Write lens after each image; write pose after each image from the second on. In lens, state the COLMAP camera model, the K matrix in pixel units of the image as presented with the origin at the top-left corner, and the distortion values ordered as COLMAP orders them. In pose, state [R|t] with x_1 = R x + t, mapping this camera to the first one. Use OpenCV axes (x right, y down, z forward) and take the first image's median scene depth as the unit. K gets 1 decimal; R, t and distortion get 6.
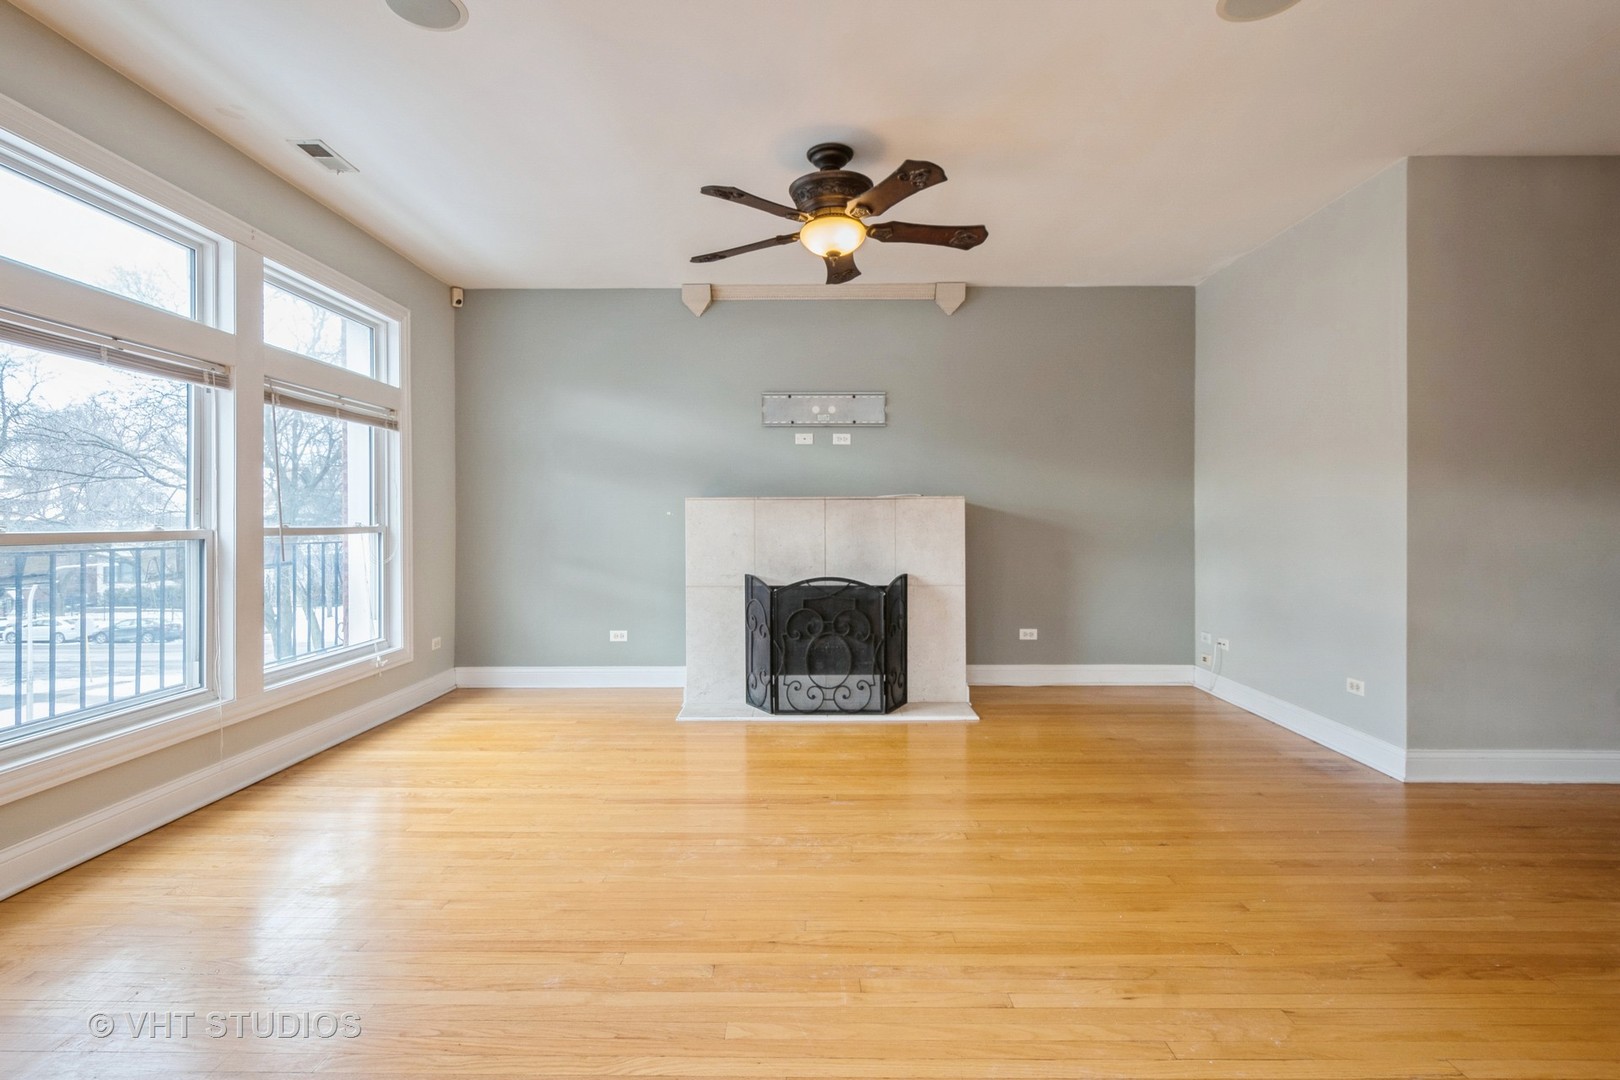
lens RADIAL K [[802.6, 0, 803.4], [0, 802.6, 519.9], [0, 0, 1]] dist [0.002339, -0.001947]
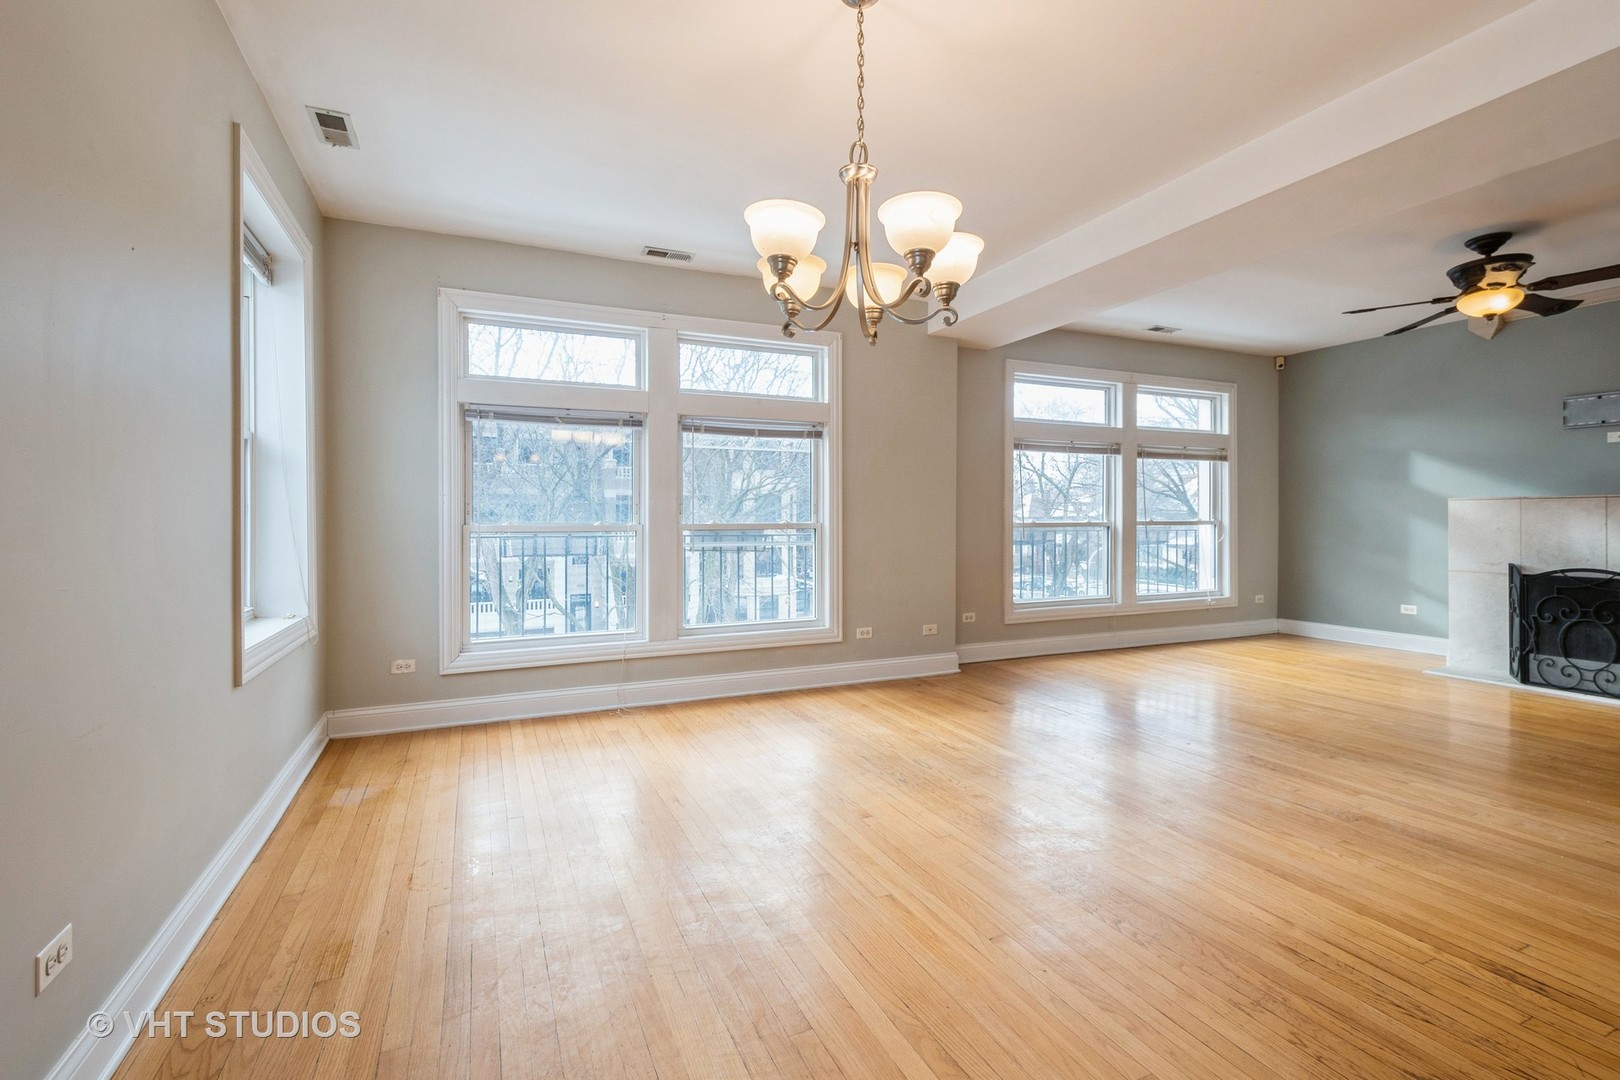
lens RADIAL K [[738.8, 0, 813.0], [0, 738.8, 523.9], [0, 0, 1]] dist [0.003175, -0.000801]
pose [[0.420522, 0.008292, -0.907244, 0.502140], [0.002106, 0.999947, 0.010116, -0.002669], [0.907280, -0.006165, 0.420482, -0.385087]]
